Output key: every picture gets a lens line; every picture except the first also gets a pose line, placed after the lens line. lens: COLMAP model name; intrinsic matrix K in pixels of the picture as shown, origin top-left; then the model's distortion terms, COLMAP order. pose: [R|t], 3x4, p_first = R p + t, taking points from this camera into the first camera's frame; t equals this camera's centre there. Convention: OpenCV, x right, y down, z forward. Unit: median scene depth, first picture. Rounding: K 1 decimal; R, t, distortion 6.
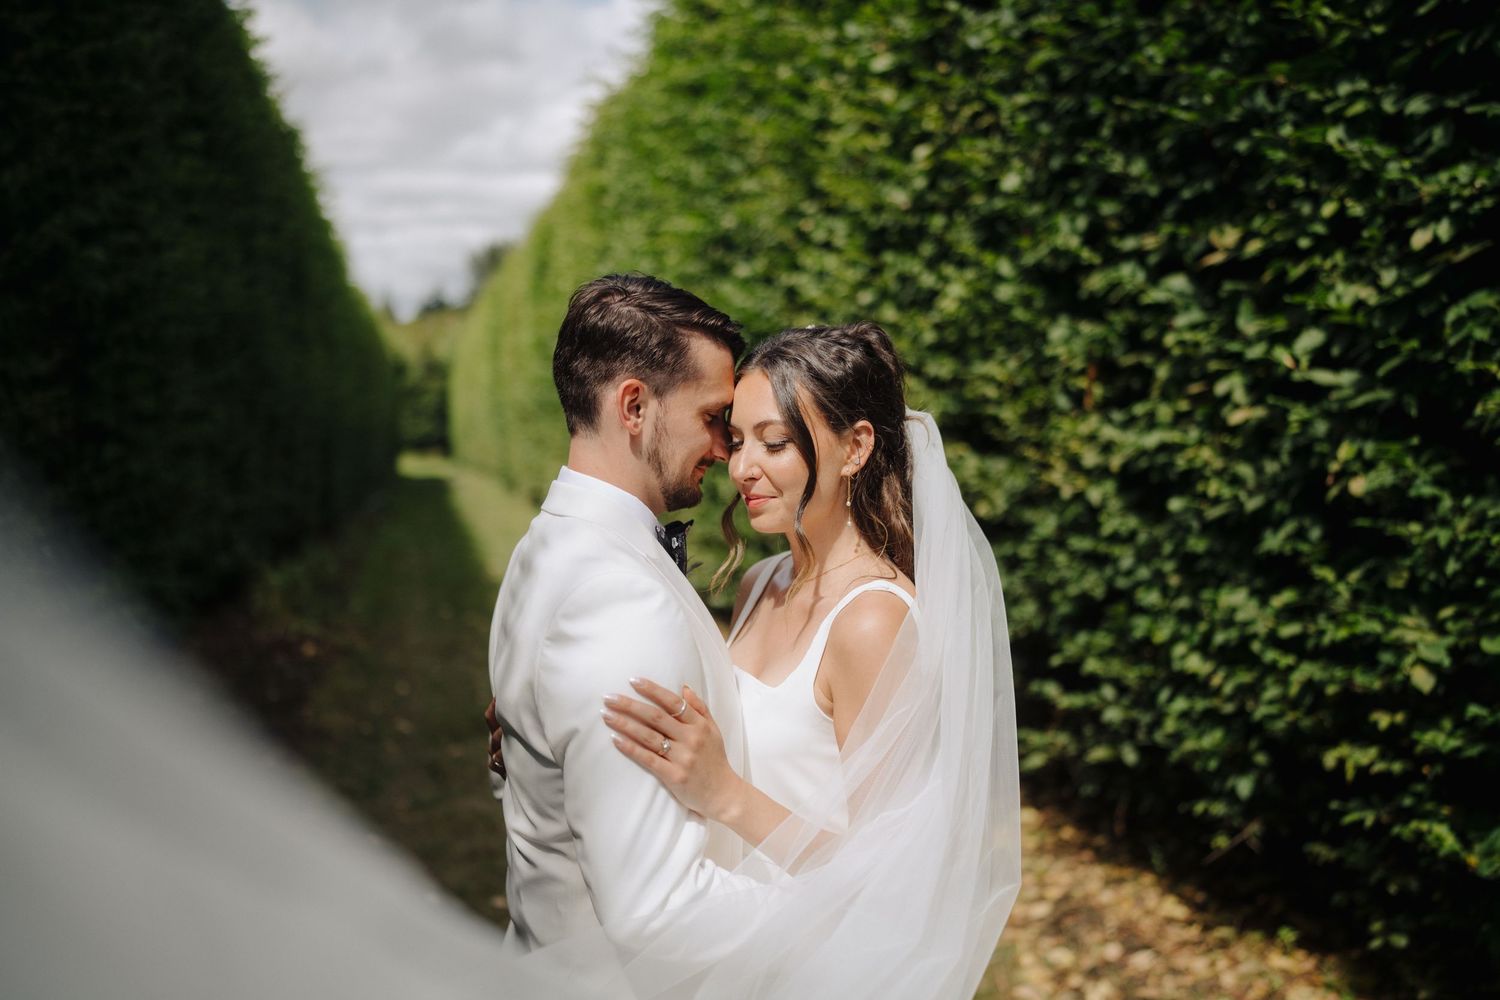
lens RADIAL K [[1444.3, 0, 736.8], [0, 1444.3, 497.2], [0, 0, 1]] dist [0.007710, 0.000000]
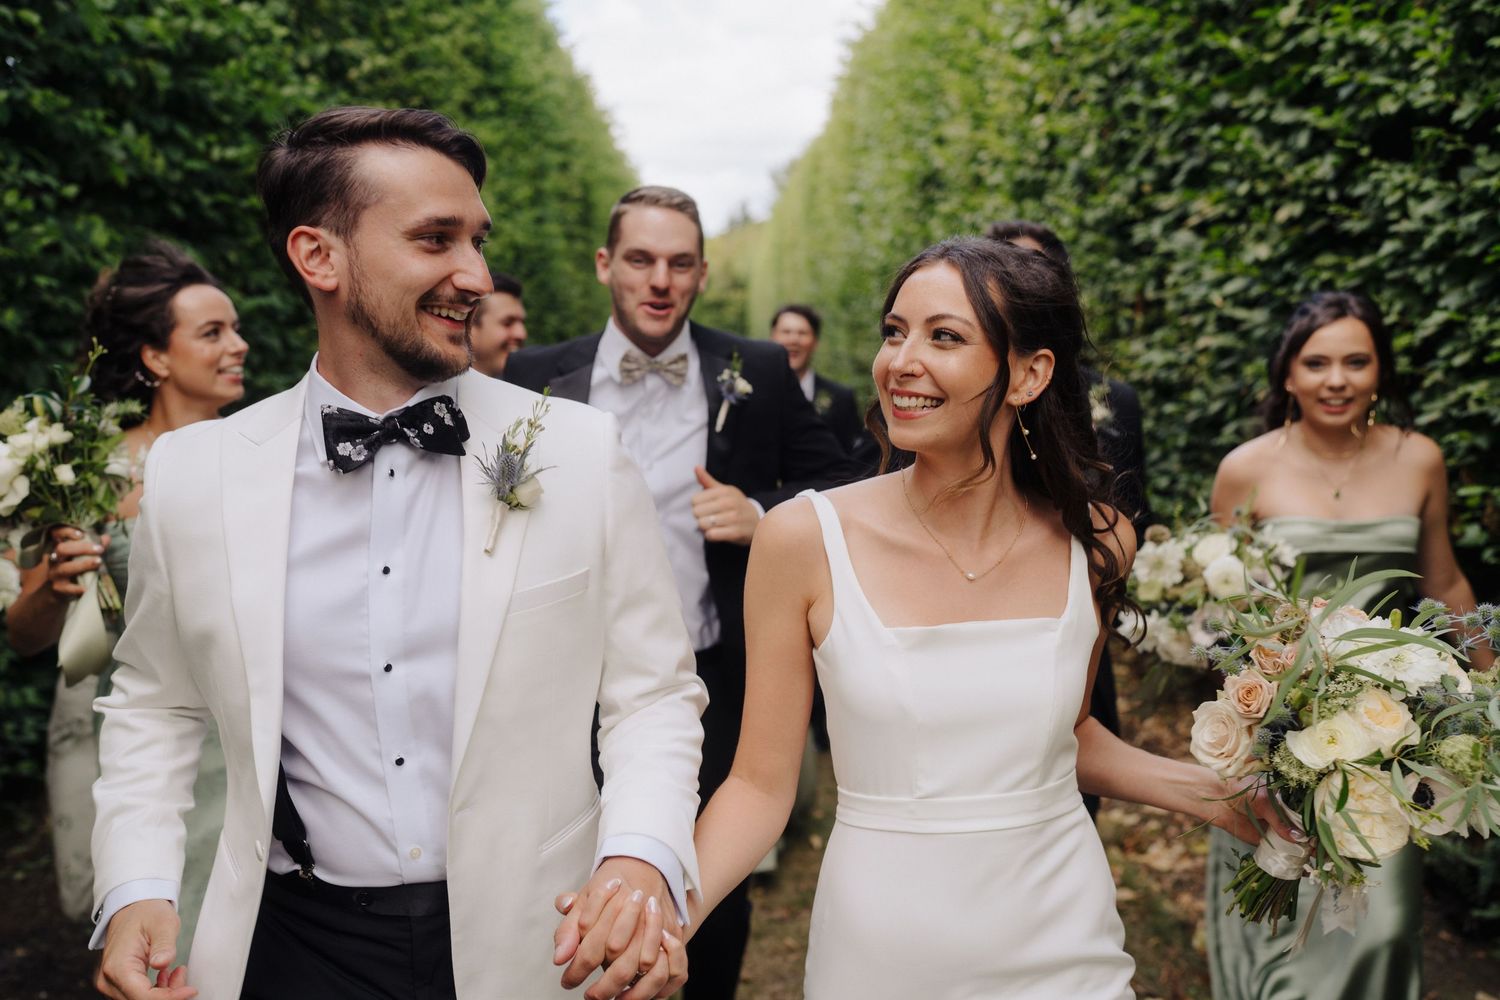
lens RADIAL K [[1444.3, 0, 756.1], [0, 1444.3, 500.7], [0, 0, 1]] dist [0.007710, 0.000000]
pose [[0.980327, 0.025620, -0.195709, 0.137861], [-0.013361, 0.997879, 0.063704, 0.007331], [0.196927, -0.059836, 0.978591, -0.253922]]
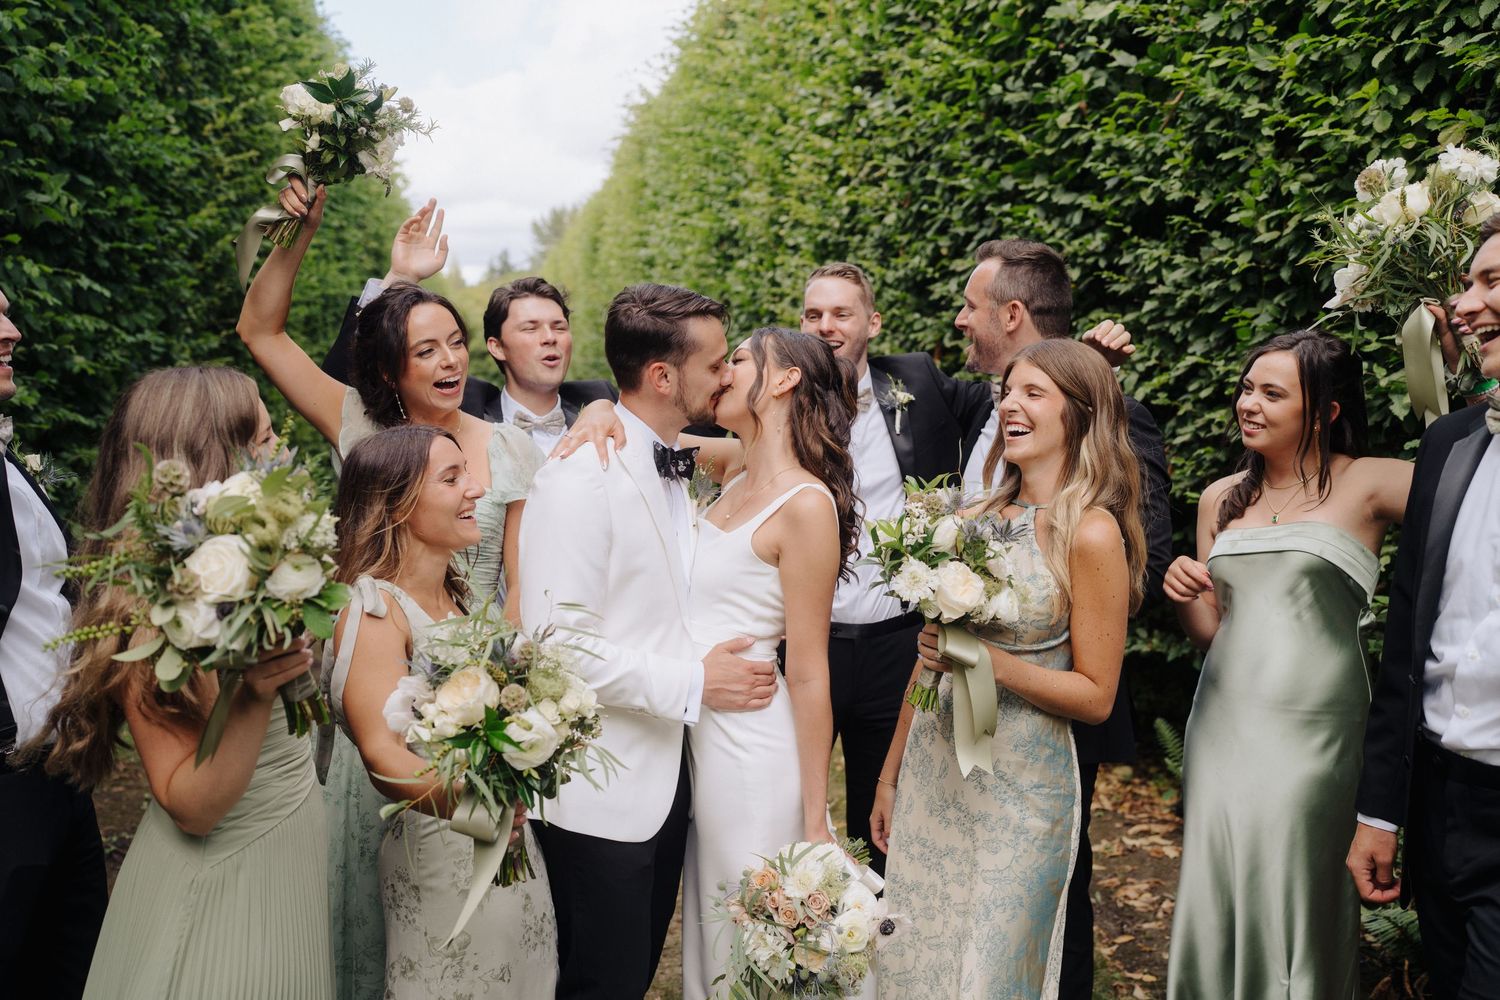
lens RADIAL K [[1444.3, 0, 785.4], [0, 1444.3, 491.8], [0, 0, 1]] dist [0.007710, 0.000000]
pose [[0.999906, 0.008332, -0.010886, 0.088325], [-0.008098, 0.999739, 0.021350, 0.021423], [0.011061, -0.021260, 0.999713, -0.386797]]
